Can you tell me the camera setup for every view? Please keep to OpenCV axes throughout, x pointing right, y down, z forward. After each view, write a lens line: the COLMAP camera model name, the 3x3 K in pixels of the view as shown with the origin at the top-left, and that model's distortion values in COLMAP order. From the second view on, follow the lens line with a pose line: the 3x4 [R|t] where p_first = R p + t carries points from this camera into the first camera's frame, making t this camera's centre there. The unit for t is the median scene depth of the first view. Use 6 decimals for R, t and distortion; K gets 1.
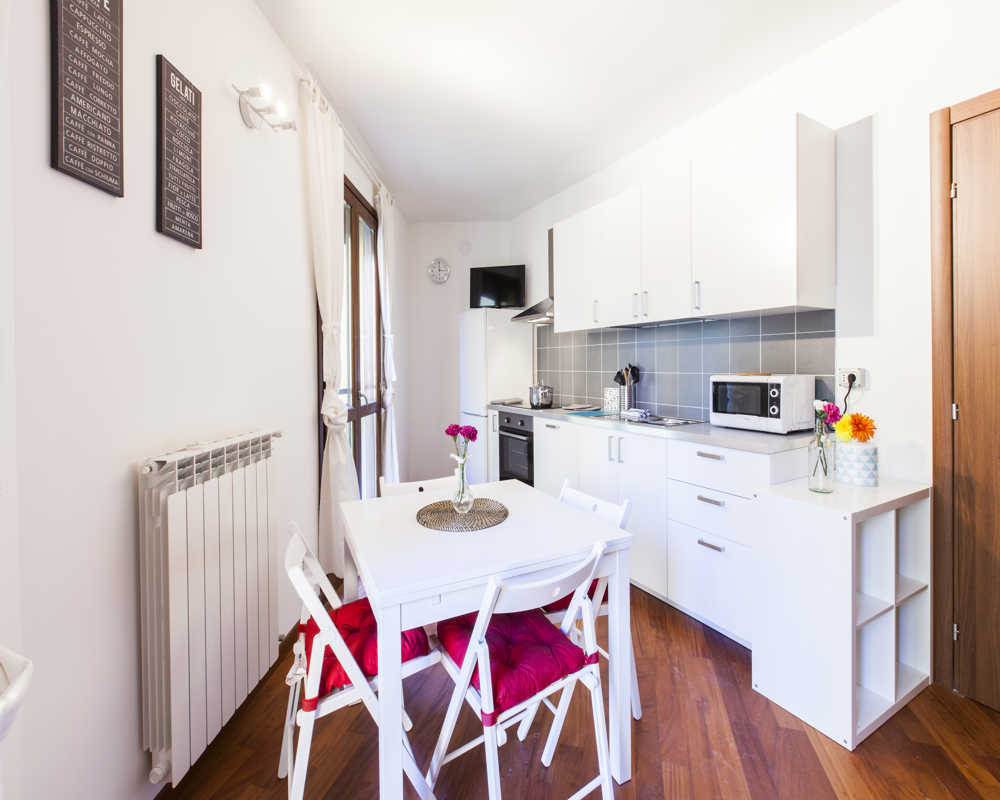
lens RADIAL K [[454.1, 0, 511.1], [0, 454.1, 368.6], [0, 0, 1]] dist [-0.000271, -0.000001]
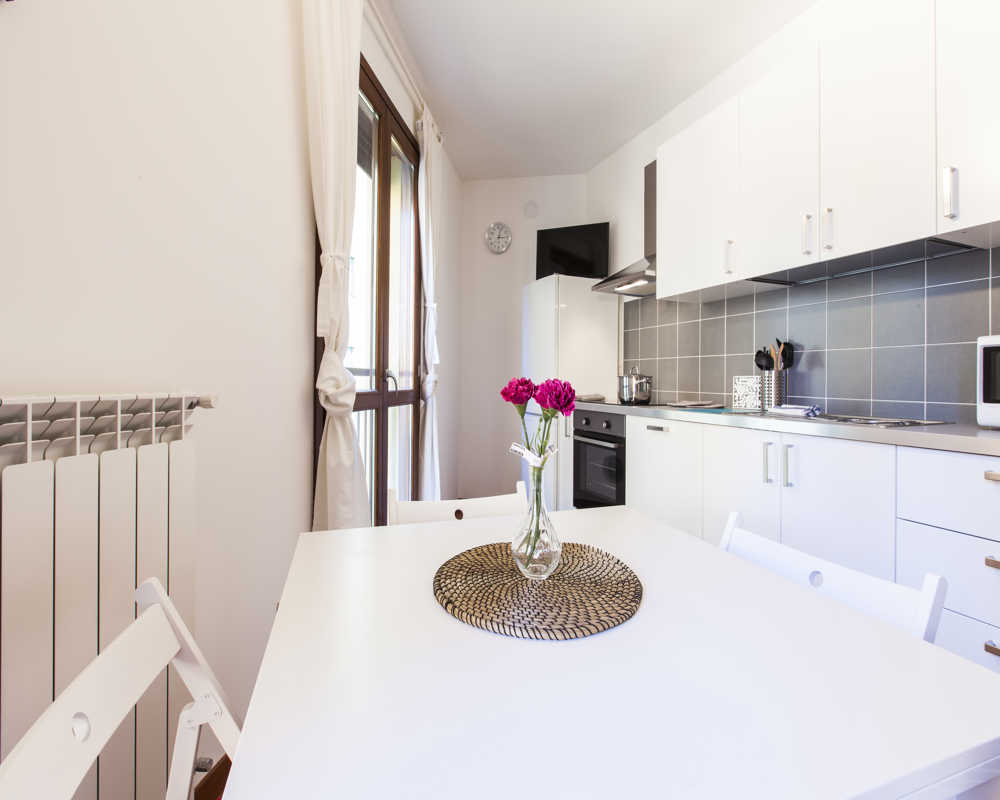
lens RADIAL K [[459.2, 0, 499.4], [0, 459.2, 384.9], [0, 0, 1]] dist [0.000361, -0.004505]
pose [[0.988139, 0.017444, -0.152568, -0.036841], [-0.017586, 0.999845, 0.000417, 0.061537], [0.152552, 0.002271, 0.988293, 0.263330]]
